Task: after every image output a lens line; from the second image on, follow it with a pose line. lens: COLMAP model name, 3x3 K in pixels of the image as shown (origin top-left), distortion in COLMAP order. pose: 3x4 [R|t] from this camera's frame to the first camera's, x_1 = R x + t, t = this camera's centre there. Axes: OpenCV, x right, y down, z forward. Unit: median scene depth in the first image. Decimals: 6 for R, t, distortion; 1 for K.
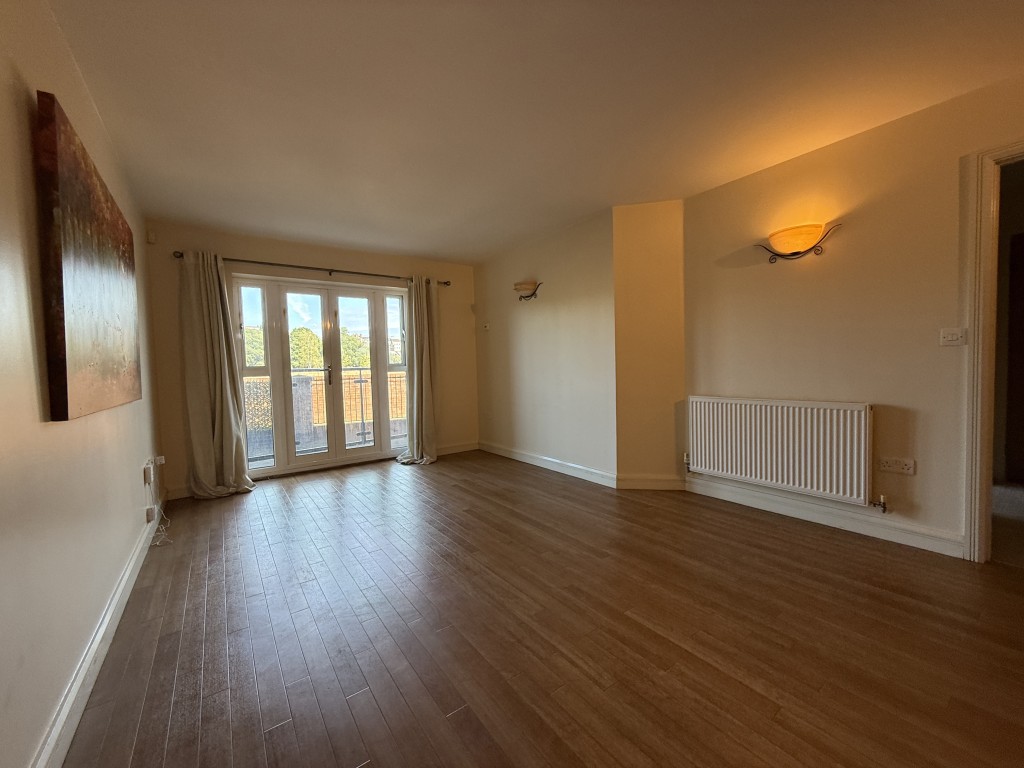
lens RADIAL K [[411.6, 0, 518.3], [0, 411.6, 379.5], [0, 0, 1]] dist [-0.000037, 0.000007]
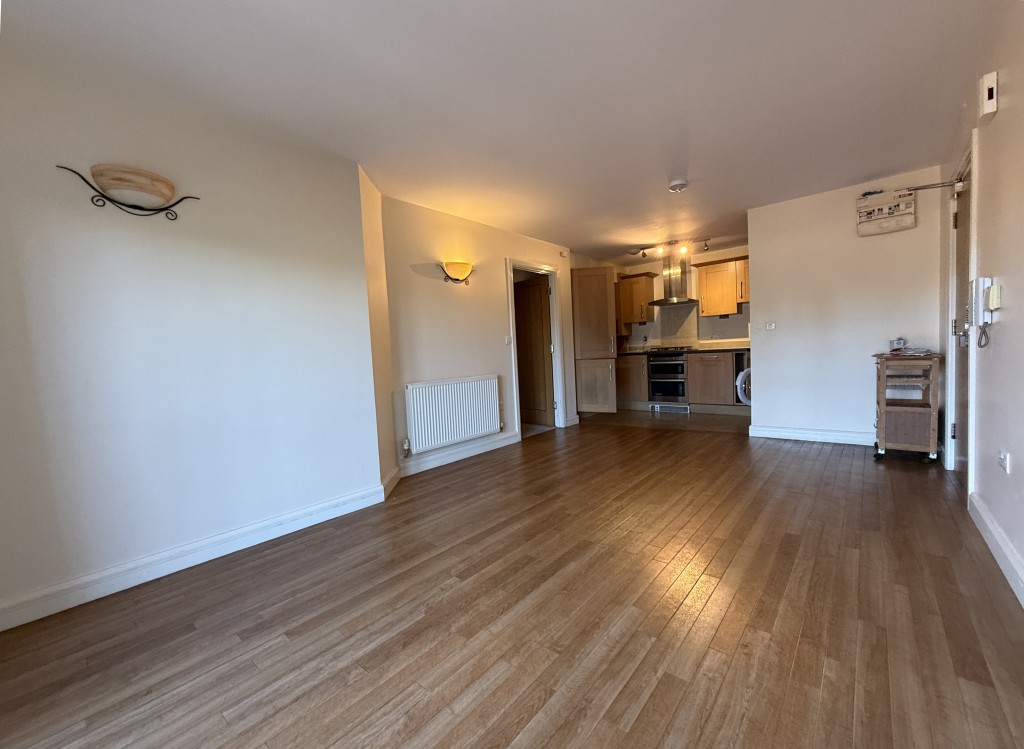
lens RADIAL K [[411.6, 0, 520.1], [0, 411.6, 381.2], [0, 0, 1]] dist [-0.000037, 0.000007]
pose [[-0.233365, -0.025316, 0.972060, -0.755345], [0.092660, 0.994533, 0.048147, 0.006907], [-0.967964, 0.101307, -0.229743, 1.057397]]
